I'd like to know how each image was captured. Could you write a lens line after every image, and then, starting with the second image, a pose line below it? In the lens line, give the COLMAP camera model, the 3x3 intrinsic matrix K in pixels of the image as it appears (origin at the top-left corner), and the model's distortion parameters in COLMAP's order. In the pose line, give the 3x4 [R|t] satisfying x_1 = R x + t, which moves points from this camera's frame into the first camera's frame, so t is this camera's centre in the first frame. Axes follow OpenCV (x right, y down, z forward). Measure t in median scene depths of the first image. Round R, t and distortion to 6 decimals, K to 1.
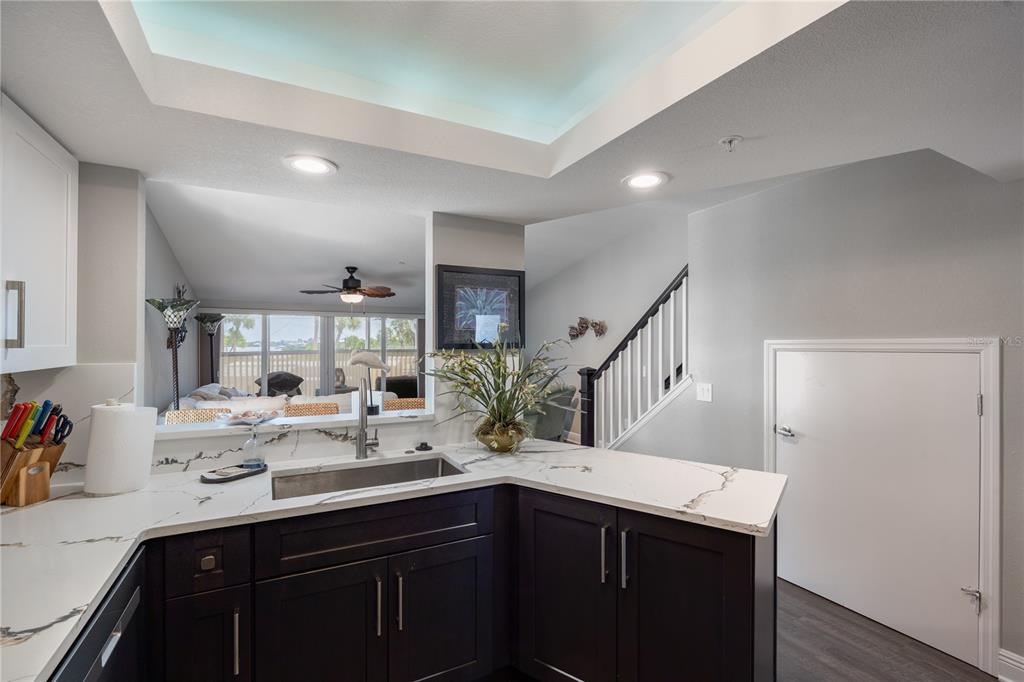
lens RADIAL K [[481.0, 0, 530.9], [0, 481.0, 342.6], [0, 0, 1]] dist [-0.000675, -0.000092]
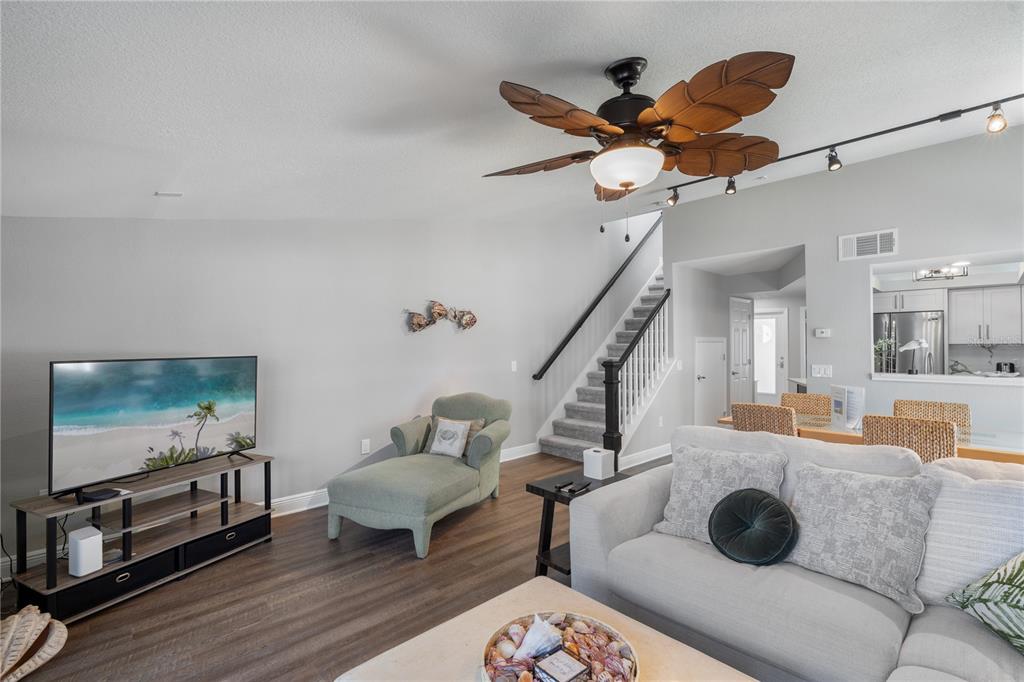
lens RADIAL K [[453.6, 0, 518.4], [0, 453.6, 345.0], [0, 0, 1]] dist [-0.001785, -0.000103]
pose [[-0.271927, 0.000788, 0.962317, -0.551171], [0.000655, 1.000000, -0.000634, 0.011718], [-0.962318, 0.000458, -0.271928, 1.007789]]
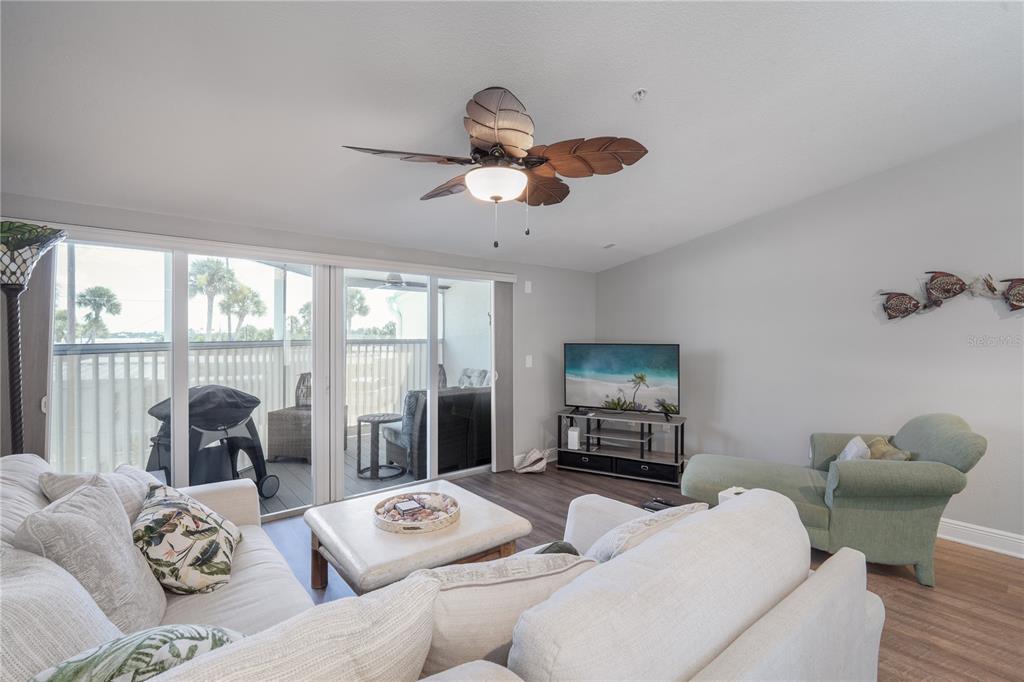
lens RADIAL K [[458.5, 0, 512.0], [0, 458.5, 341.0], [0, 0, 1]] dist [-0.000741, -0.000014]
pose [[0.982338, 0.002697, 0.187096, -0.373847], [-0.005128, 0.999909, 0.012512, 0.011491], [-0.187046, -0.013250, 0.982262, 0.602980]]
